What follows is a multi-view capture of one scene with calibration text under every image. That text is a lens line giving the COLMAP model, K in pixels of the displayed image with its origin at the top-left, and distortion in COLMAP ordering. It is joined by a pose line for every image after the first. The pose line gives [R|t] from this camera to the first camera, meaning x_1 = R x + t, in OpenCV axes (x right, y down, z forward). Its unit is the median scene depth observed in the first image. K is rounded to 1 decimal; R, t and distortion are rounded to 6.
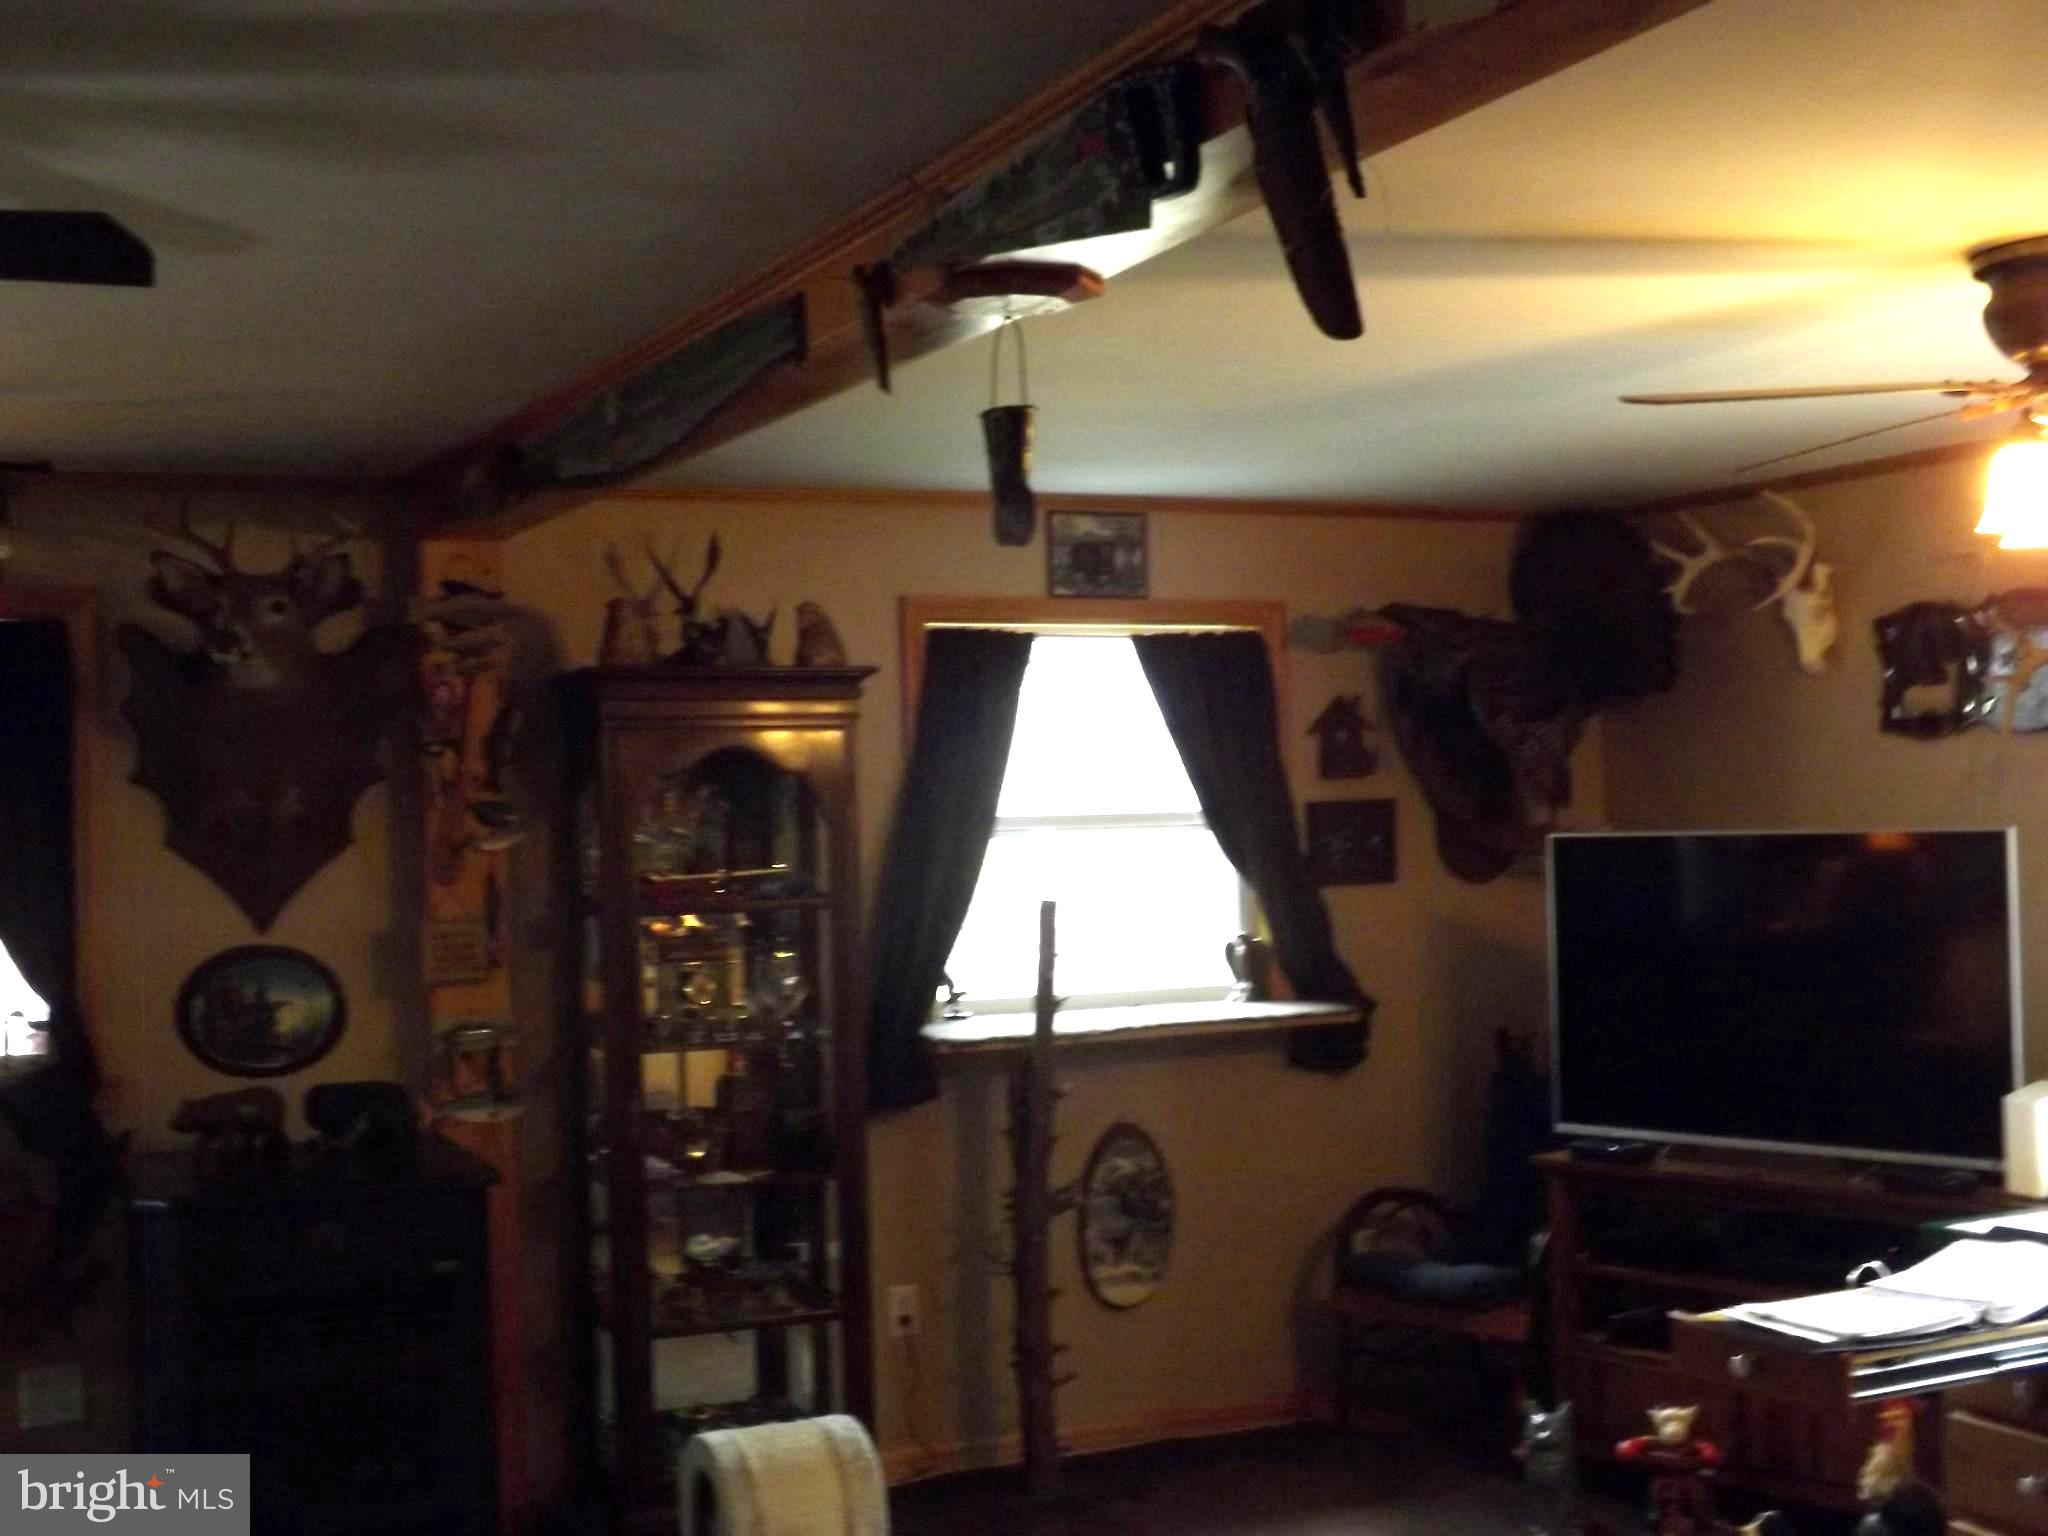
lens RADIAL K [[2569.3, 0, 1024.0], [0, 2569.3, 768.0], [0, 0, 1]] dist [-0.129811, 0.034056]
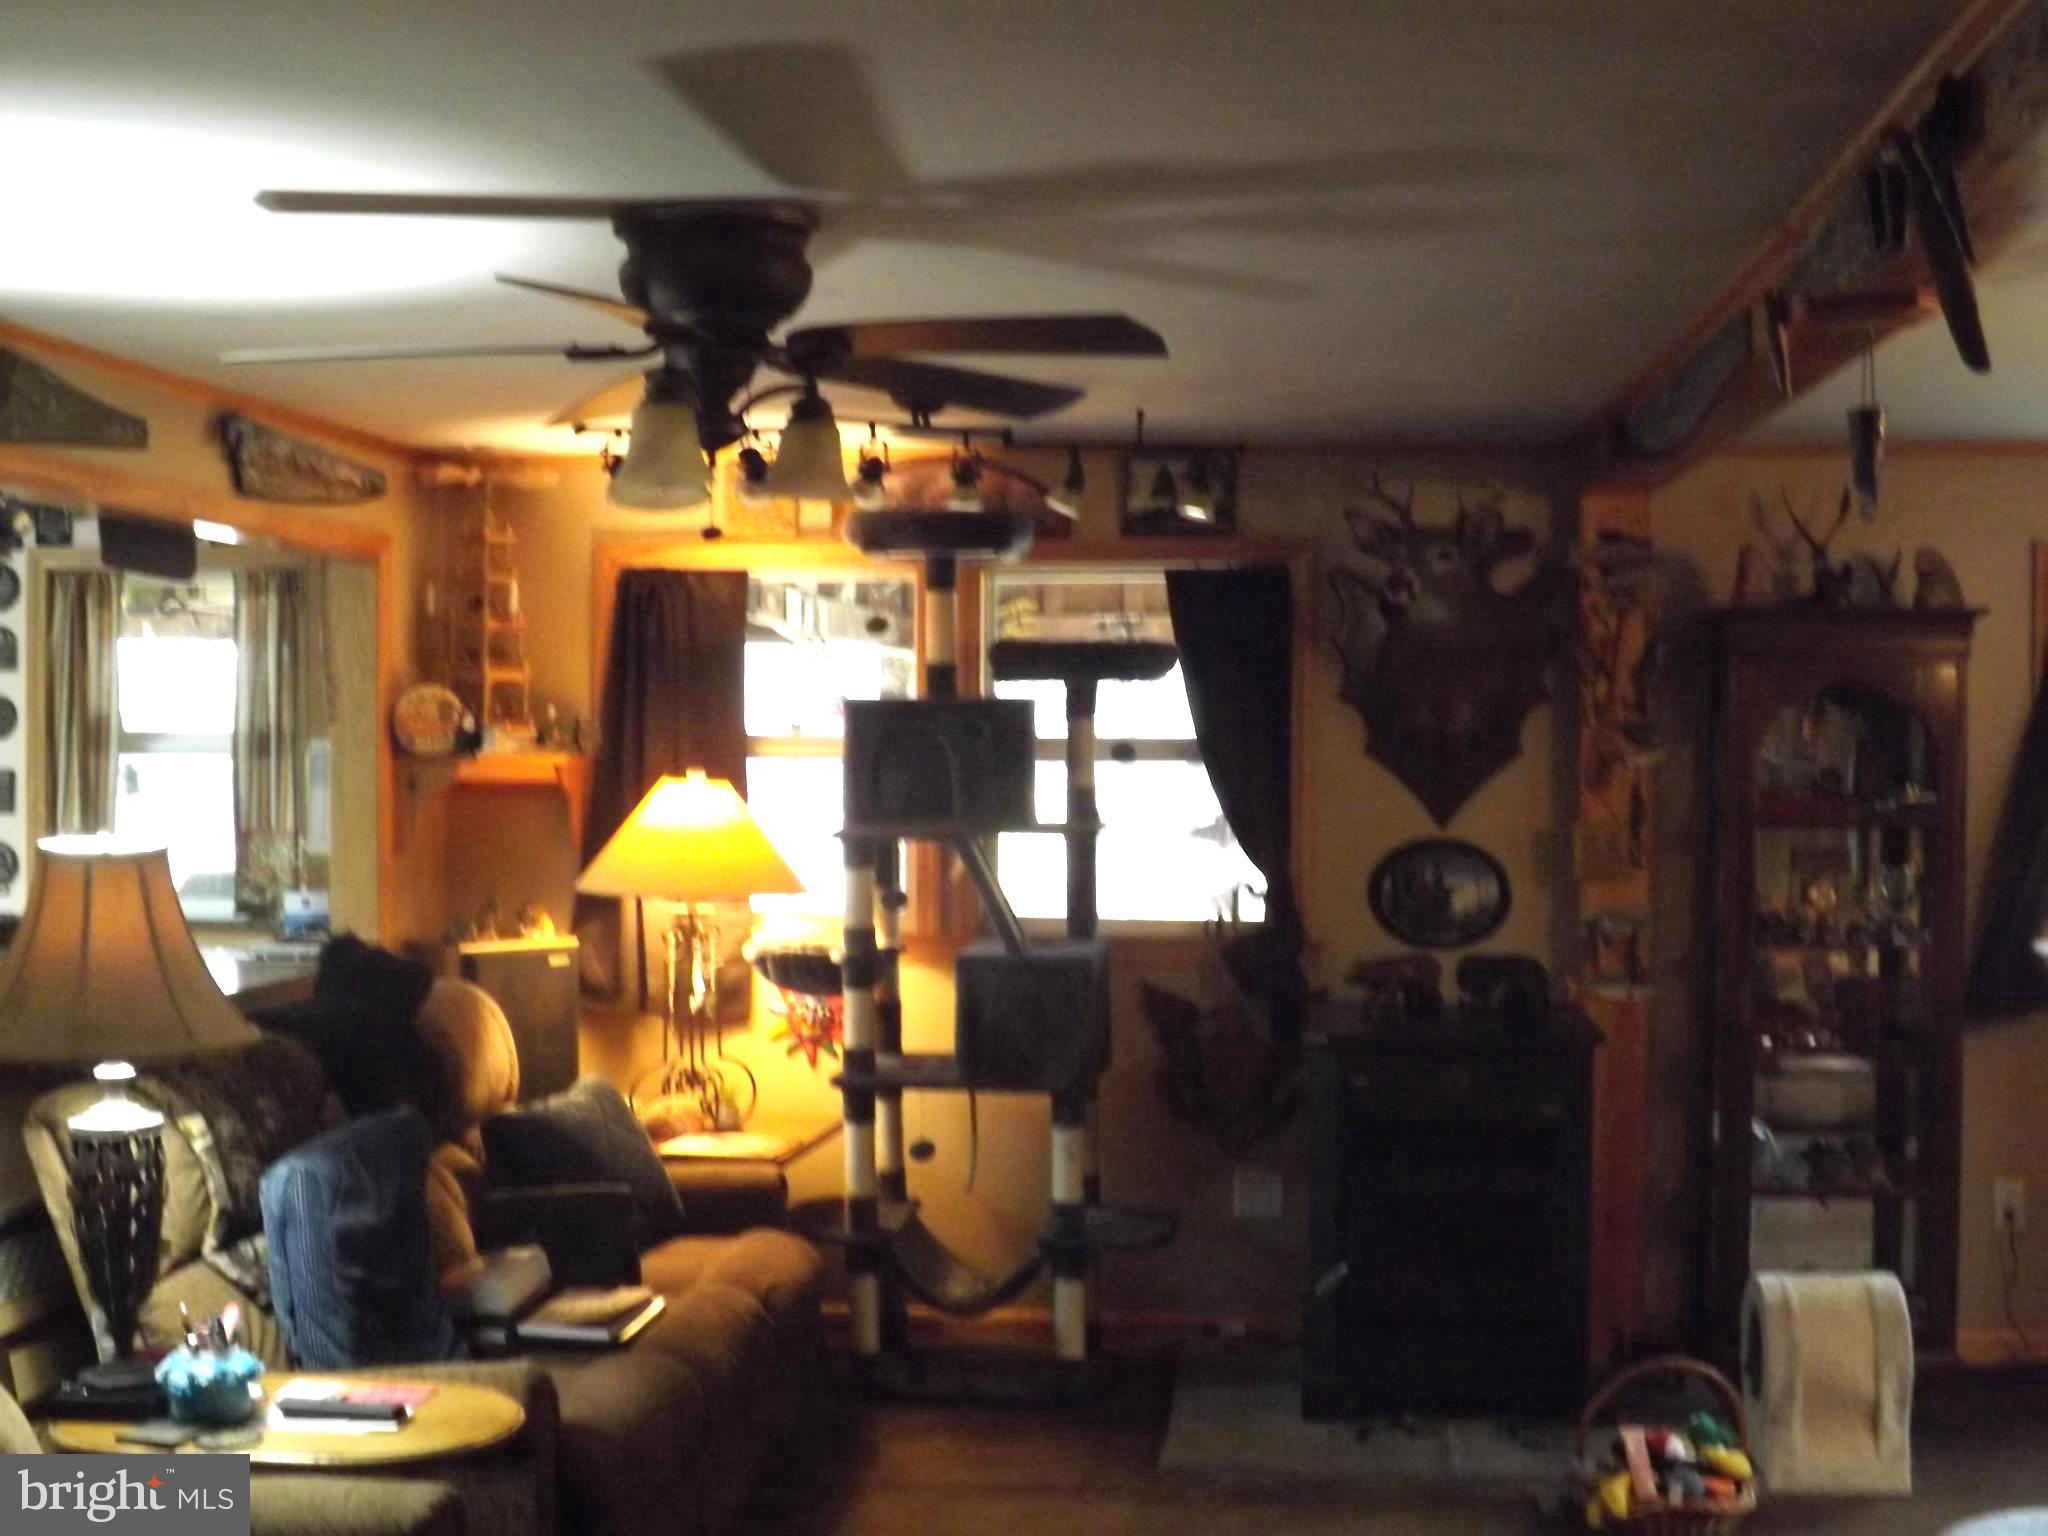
lens RADIAL K [[2569.3, 0, 1024.0], [0, 2569.3, 768.0], [0, 0, 1]] dist [-0.129811, 0.034056]
pose [[0.861670, 0.035157, -0.506249, 0.137086], [-0.019789, 0.999166, 0.035706, -0.001974], [0.507083, -0.020749, 0.861648, -0.131989]]
